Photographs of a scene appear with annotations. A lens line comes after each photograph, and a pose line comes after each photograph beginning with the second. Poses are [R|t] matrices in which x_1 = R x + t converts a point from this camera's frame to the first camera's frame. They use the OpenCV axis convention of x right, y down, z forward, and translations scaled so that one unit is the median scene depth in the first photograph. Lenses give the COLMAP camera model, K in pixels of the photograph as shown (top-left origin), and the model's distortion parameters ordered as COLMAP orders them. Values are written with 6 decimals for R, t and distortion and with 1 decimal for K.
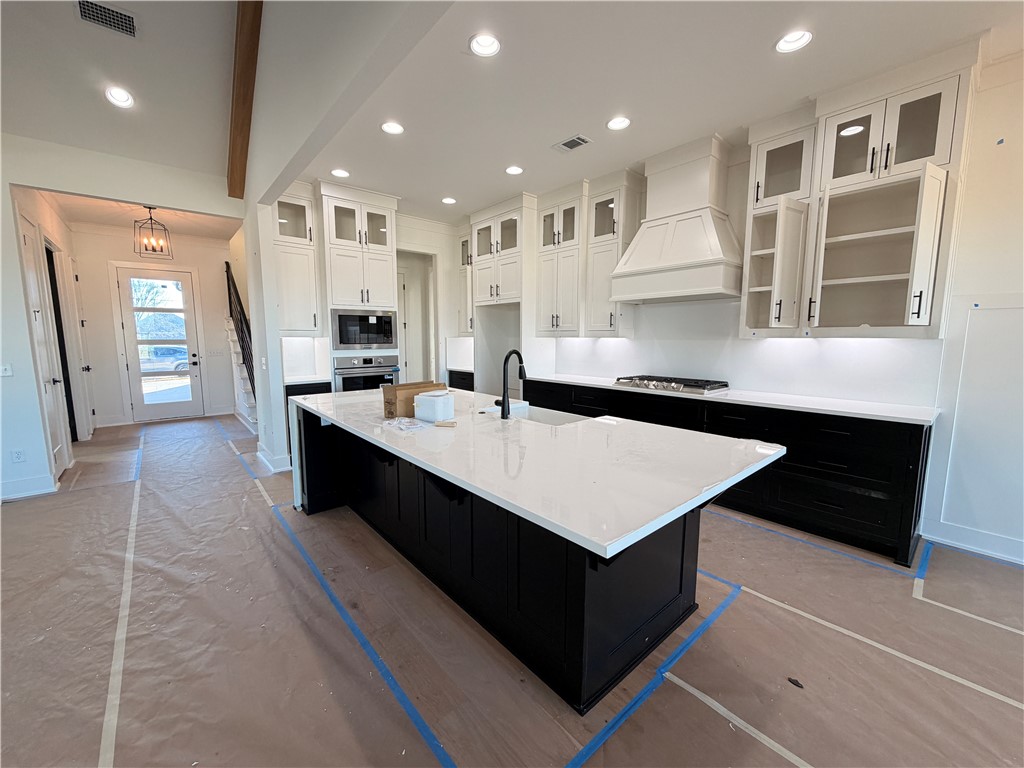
lens RADIAL K [[407.9, 0, 509.5], [0, 407.9, 385.7], [0, 0, 1]] dist [-0.000112, -0.000021]
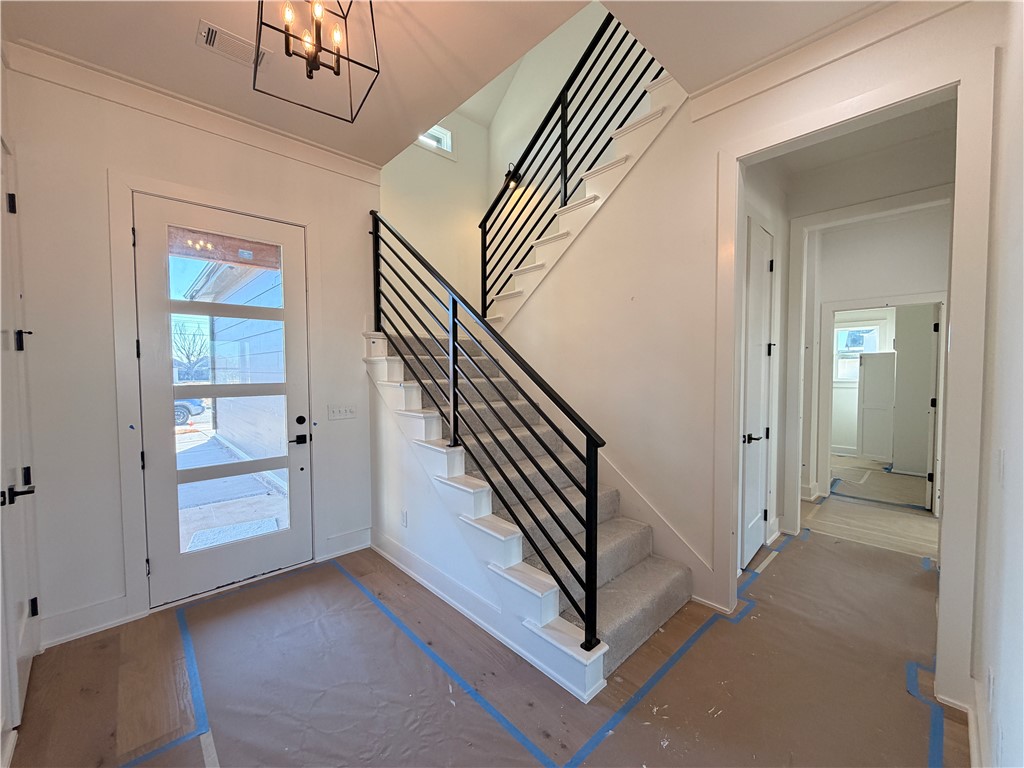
lens RADIAL K [[407.9, 0, 509.5], [0, 407.9, 385.7], [0, 0, 1]] dist [-0.000112, -0.000021]
pose [[0.999121, -0.004901, 0.041644, -0.579059], [0.008176, 0.996854, -0.078836, -0.075222], [-0.041126, 0.079107, 0.996017, 0.572580]]
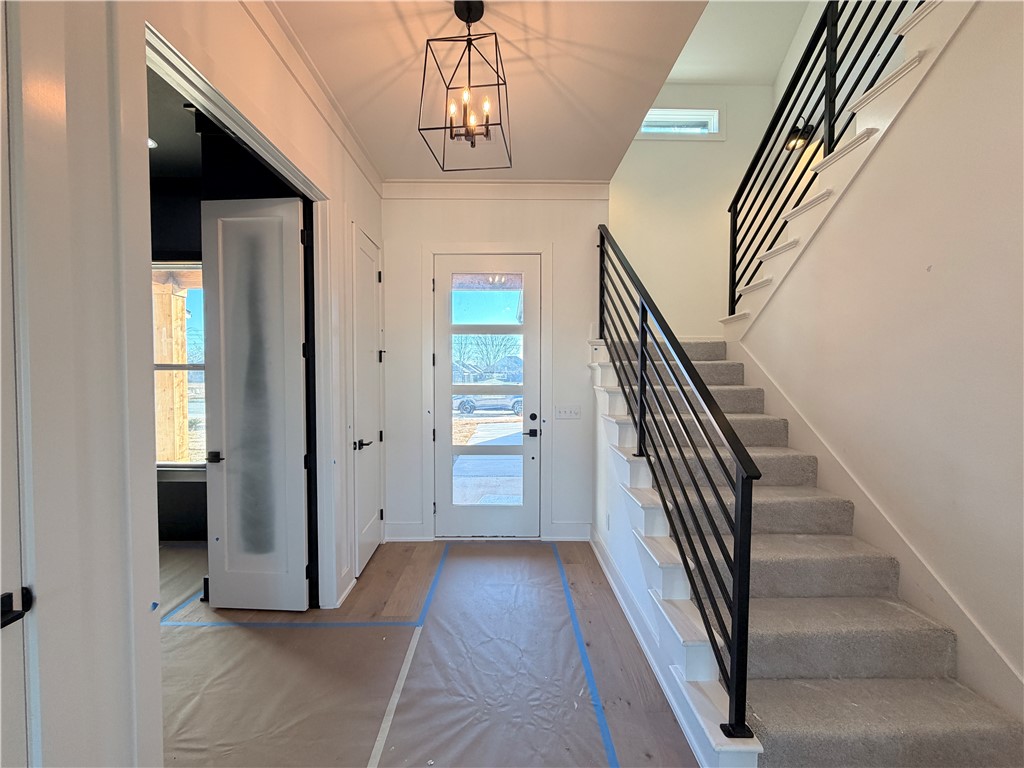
lens RADIAL K [[407.9, 0, 509.5], [0, 407.9, 385.7], [0, 0, 1]] dist [-0.000112, -0.000021]
pose [[0.763205, 0.022289, -0.645772, -0.475744], [-0.081471, 0.994748, -0.061952, -0.079389], [0.641000, 0.099894, 0.761013, 0.600223]]
